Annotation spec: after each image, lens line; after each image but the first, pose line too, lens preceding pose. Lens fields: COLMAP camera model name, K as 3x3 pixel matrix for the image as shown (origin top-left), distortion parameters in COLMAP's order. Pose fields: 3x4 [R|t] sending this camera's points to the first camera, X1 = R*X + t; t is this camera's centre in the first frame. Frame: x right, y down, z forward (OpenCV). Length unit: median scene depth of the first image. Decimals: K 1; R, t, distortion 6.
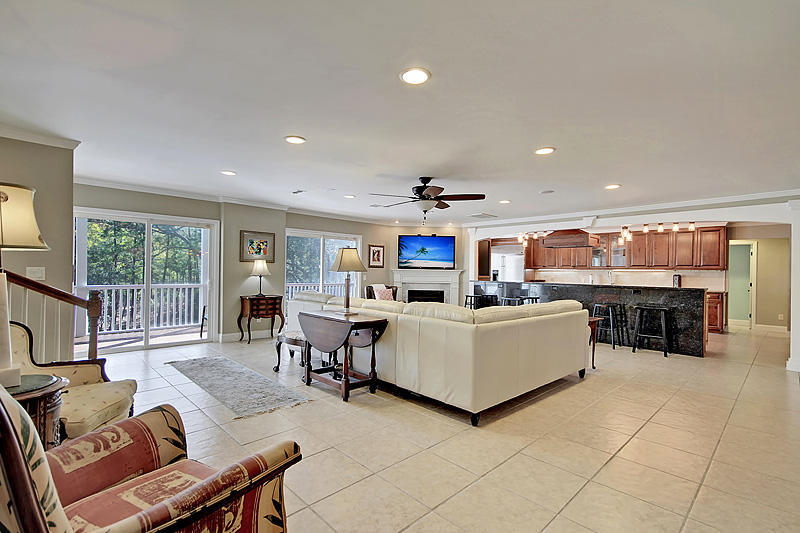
lens RADIAL K [[369.8, 0, 399.9], [0, 369.8, 269.0], [0, 0, 1]] dist [0.003600, 0.000568]
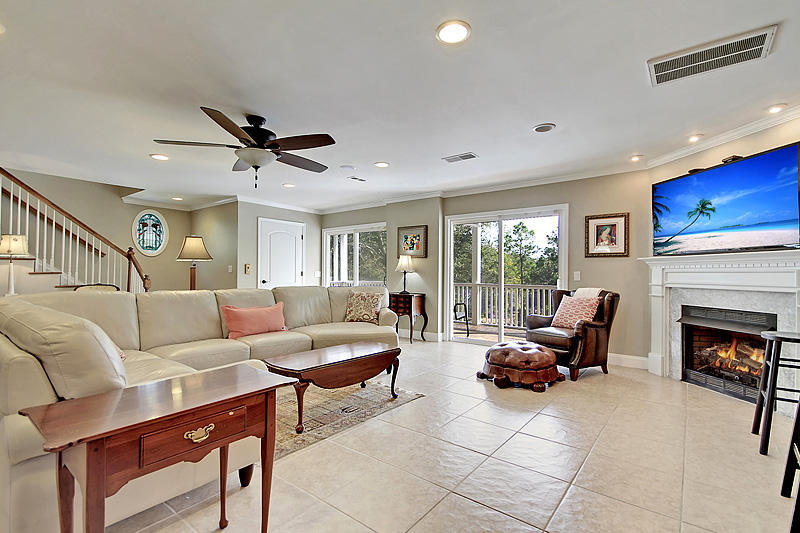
lens RADIAL K [[369.8, 0, 395.9], [0, 369.8, 272.8], [0, 0, 1]] dist [0.003600, 0.000568]
pose [[0.125023, -0.015467, -0.992033, 0.416157], [0.001586, 0.999880, -0.015389, 0.025566], [0.992153, 0.000350, 0.125032, 0.623005]]
